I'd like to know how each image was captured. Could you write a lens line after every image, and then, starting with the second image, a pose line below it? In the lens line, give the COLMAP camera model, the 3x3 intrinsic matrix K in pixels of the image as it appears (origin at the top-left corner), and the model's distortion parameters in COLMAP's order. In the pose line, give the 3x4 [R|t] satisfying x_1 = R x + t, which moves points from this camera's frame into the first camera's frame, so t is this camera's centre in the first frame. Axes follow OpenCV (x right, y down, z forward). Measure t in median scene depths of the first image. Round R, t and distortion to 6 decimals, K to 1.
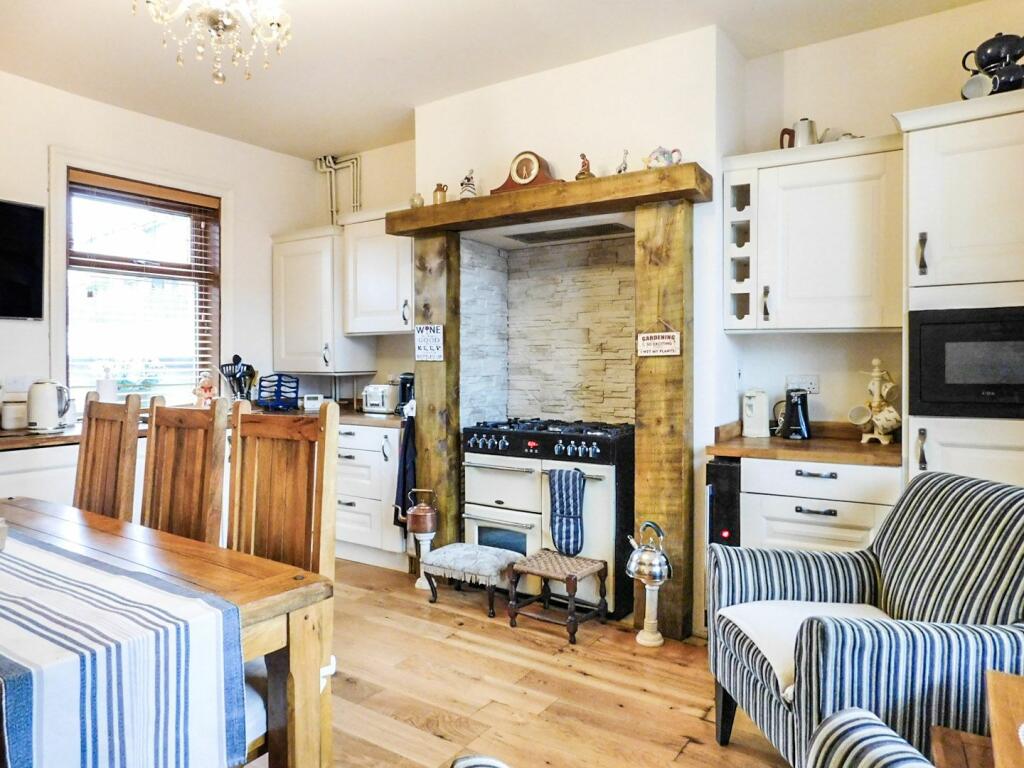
lens RADIAL K [[726.3, 0, 512.0], [0, 726.3, 384.0], [0, 0, 1]] dist [-0.004017, 0.001247]
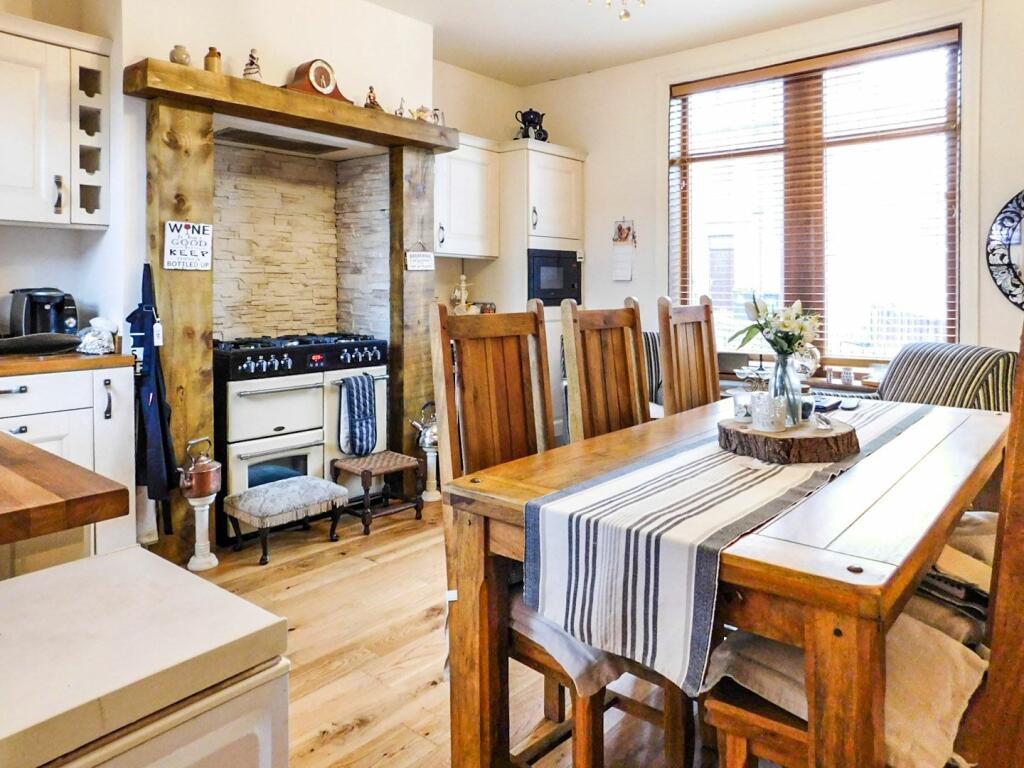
lens RADIAL K [[744.6, 0, 510.0], [0, 744.6, 282.2], [0, 0, 1]] dist [-0.004058, -0.003096]
pose [[0.082380, 0.009298, 0.996558, -0.926327], [0.034169, 0.999342, -0.012148, 0.002605], [-0.996015, 0.035052, 0.082008, 0.642921]]
